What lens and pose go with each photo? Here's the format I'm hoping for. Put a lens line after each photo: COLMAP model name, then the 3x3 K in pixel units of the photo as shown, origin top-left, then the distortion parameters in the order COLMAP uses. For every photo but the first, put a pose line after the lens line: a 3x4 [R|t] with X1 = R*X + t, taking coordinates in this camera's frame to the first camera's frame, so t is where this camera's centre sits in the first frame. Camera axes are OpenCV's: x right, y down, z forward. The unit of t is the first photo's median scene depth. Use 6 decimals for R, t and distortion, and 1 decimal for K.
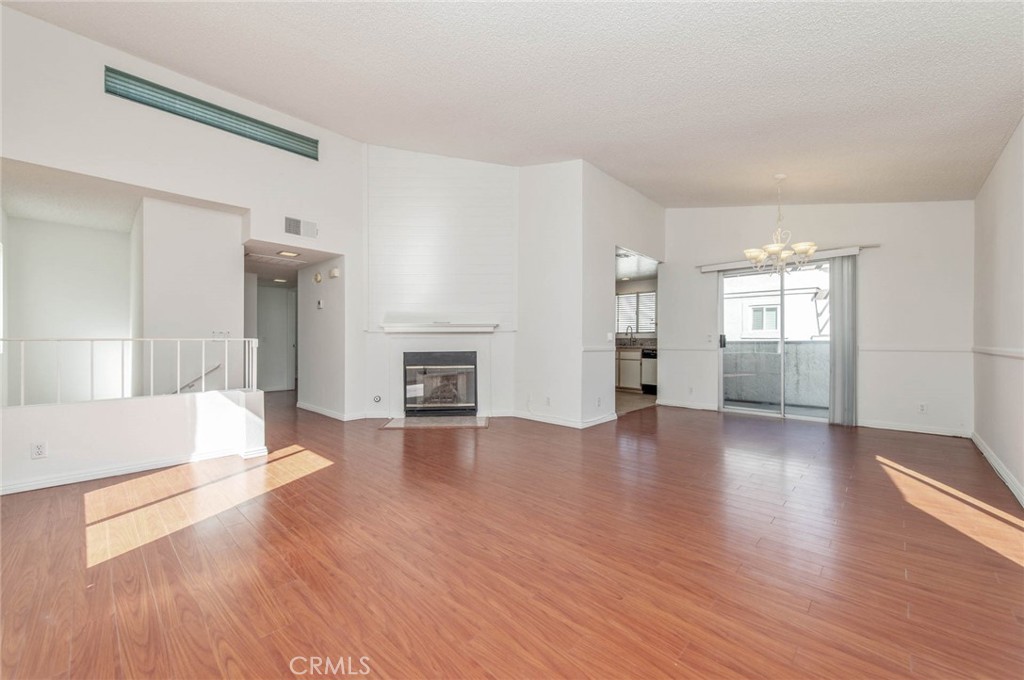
lens RADIAL K [[404.0, 0, 512.0], [0, 404.0, 340.0], [0, 0, 1]] dist [0.001610, 0.000084]
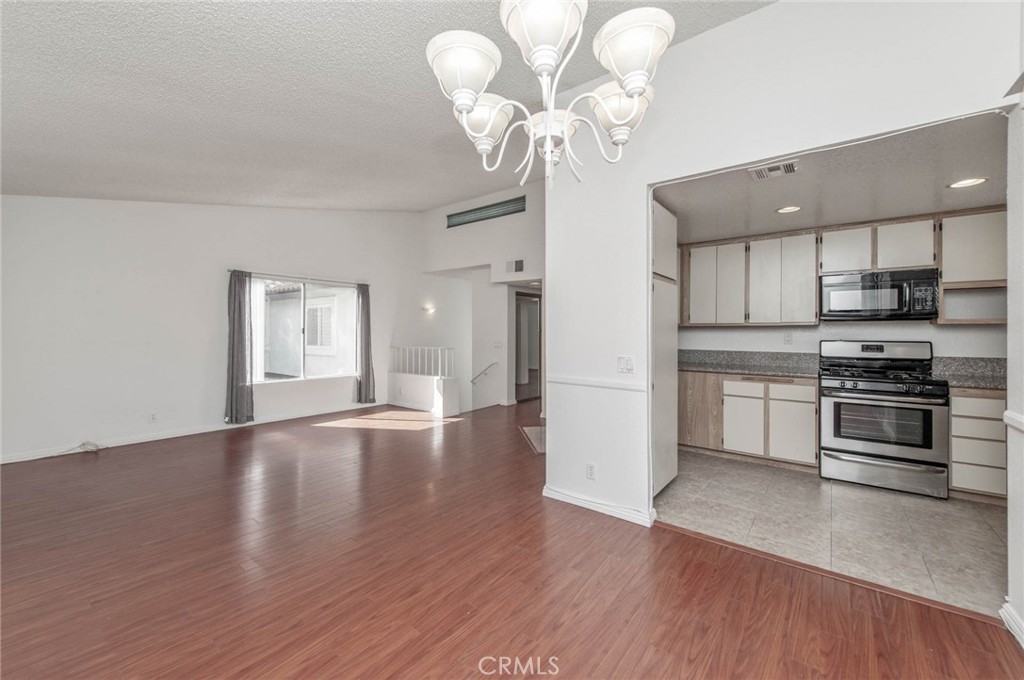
lens RADIAL K [[404.0, 0, 512.0], [0, 404.0, 340.0], [0, 0, 1]] dist [0.001610, 0.000084]
pose [[0.087294, 0.015138, -0.996068, 0.759763], [-0.003133, 0.999884, 0.014922, -0.045139], [0.996178, 0.001818, 0.087331, 0.785971]]
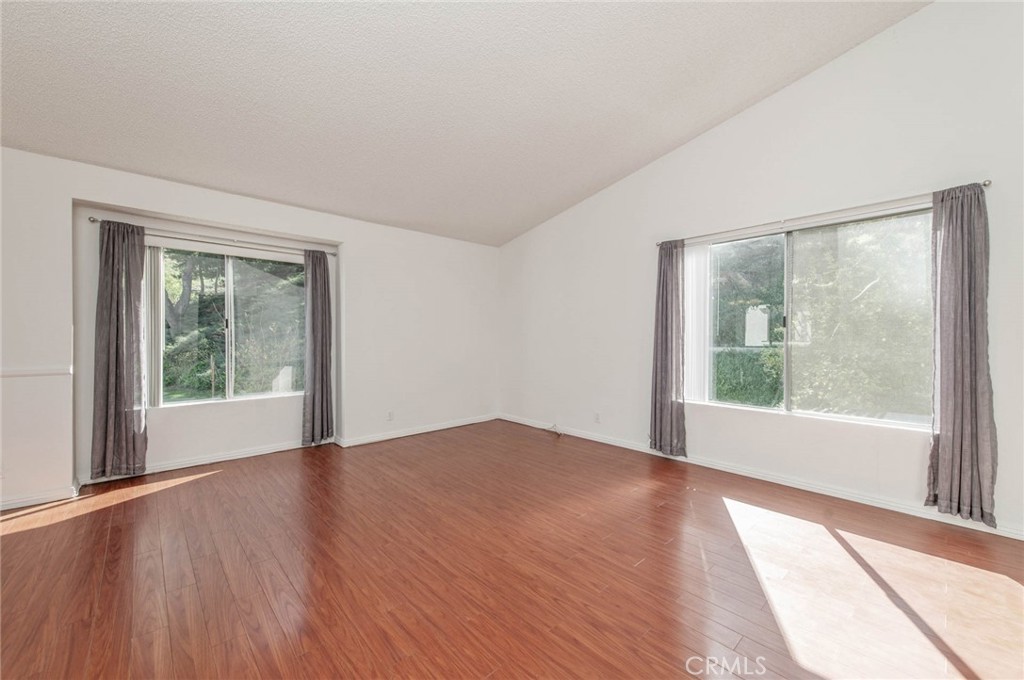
lens RADIAL K [[404.0, 0, 512.0], [0, 404.0, 340.0], [0, 0, 1]] dist [0.001610, 0.000084]
pose [[-0.997708, -0.001162, 0.067660, -0.107947], [-0.000347, 0.999927, 0.012056, -0.032086], [-0.067670, 0.012005, -0.997636, 0.948080]]
